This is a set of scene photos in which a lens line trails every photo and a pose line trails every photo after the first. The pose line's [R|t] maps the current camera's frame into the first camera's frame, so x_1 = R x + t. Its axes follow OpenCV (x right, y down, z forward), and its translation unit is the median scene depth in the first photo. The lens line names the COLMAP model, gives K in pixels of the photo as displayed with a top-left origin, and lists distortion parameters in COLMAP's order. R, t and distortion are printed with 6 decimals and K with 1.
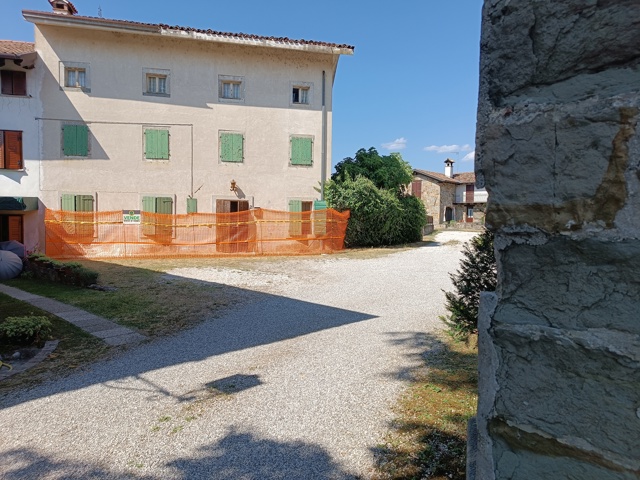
lens RADIAL K [[454.9, 0, 319.1], [0, 454.9, 238.8], [0, 0, 1]] dist [0.035934, -0.033377]
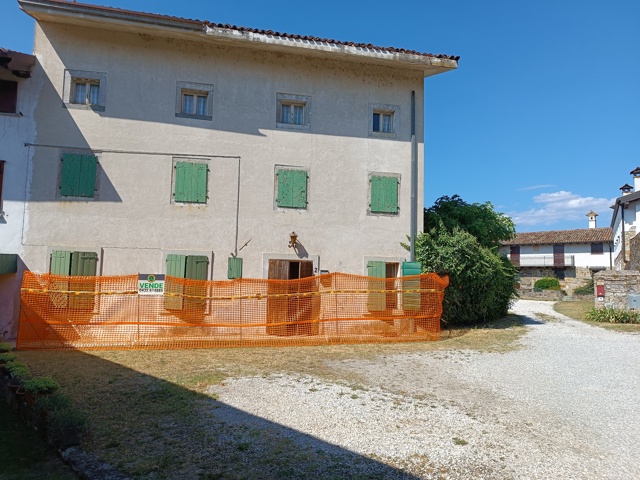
lens RADIAL K [[454.9, 0, 318.6], [0, 454.9, 237.4], [0, 0, 1]] dist [0.035934, -0.033377]
pose [[0.999835, 0.006727, -0.016895, -0.139391], [-0.008998, 0.990361, -0.138216, -0.023381], [0.015803, 0.138345, 0.990258, 0.300416]]
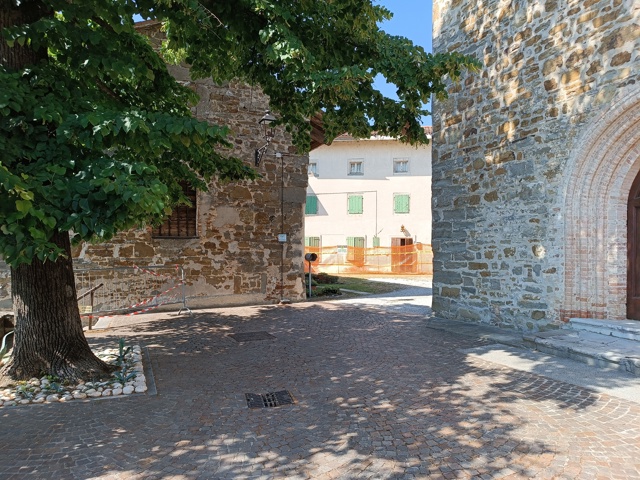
lens RADIAL K [[454.9, 0, 318.6], [0, 454.9, 242.8], [0, 0, 1]] dist [0.035934, -0.033377]
pose [[0.932160, -0.013766, -0.361784, 0.103484], [-0.007989, 0.998251, -0.058568, 0.023462], [0.361958, 0.057485, 0.930420, -0.532685]]
